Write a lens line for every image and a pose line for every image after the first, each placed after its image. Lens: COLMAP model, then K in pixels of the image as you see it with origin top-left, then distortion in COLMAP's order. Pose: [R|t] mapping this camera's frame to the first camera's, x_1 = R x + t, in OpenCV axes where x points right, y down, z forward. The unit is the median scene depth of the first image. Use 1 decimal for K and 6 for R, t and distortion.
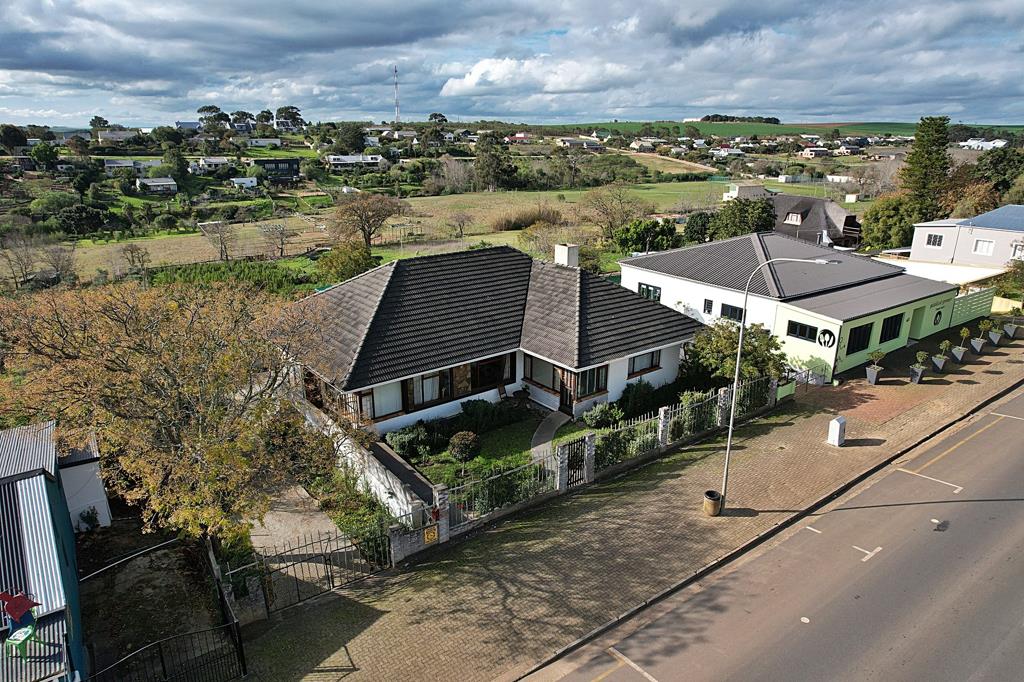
lens RADIAL K [[654.4, 0, 513.2], [0, 654.4, 347.3], [0, 0, 1]] dist [-0.082921, 0.073955]
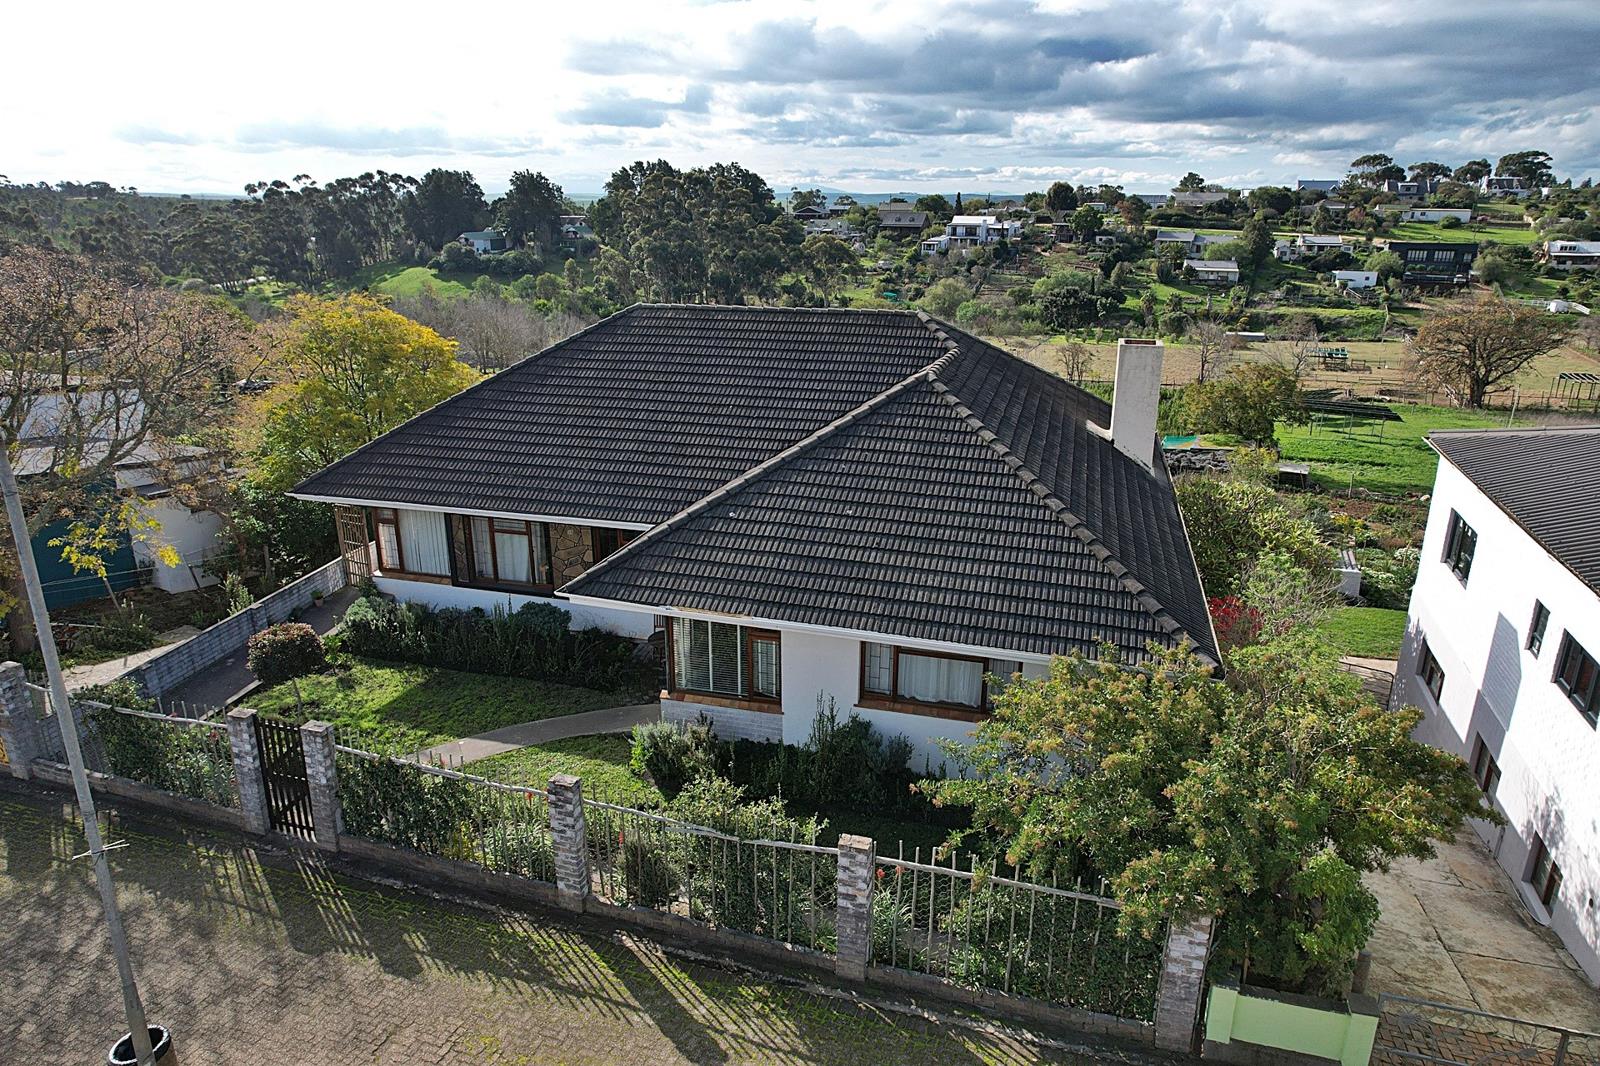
lens RADIAL K [[1022.5, 0, 801.9], [0, 1022.5, 542.8], [0, 0, 1]] dist [-0.082921, 0.073955]
pose [[0.581121, 0.255524, -0.772662, 0.507985], [-0.255204, 0.958757, 0.125127, -0.083914], [0.772767, 0.124473, 0.622364, 0.600231]]
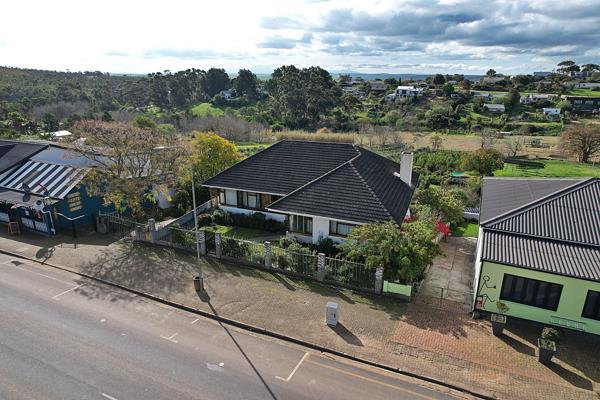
lens RADIAL K [[383.4, 0, 300.7], [0, 383.4, 203.7], [0, 0, 1]] dist [-0.082921, 0.073955]
pose [[0.490077, 0.272607, -0.827955, 0.817473], [-0.273625, 0.949940, 0.150809, -0.131255], [0.827619, 0.152641, 0.540136, 0.415844]]
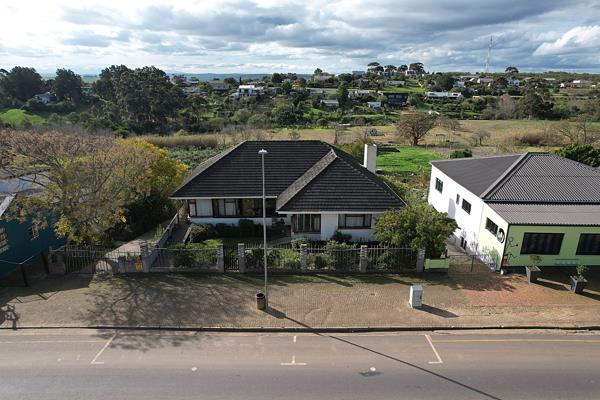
lens RADIAL K [[383.4, 0, 300.7], [0, 383.4, 203.7], [0, 0, 1]] dist [-0.082921, 0.073955]
pose [[0.807154, 0.184821, -0.560664, 0.570319], [-0.185400, 0.981038, 0.056486, -0.044053], [0.560473, 0.058354, 0.826114, 0.171696]]
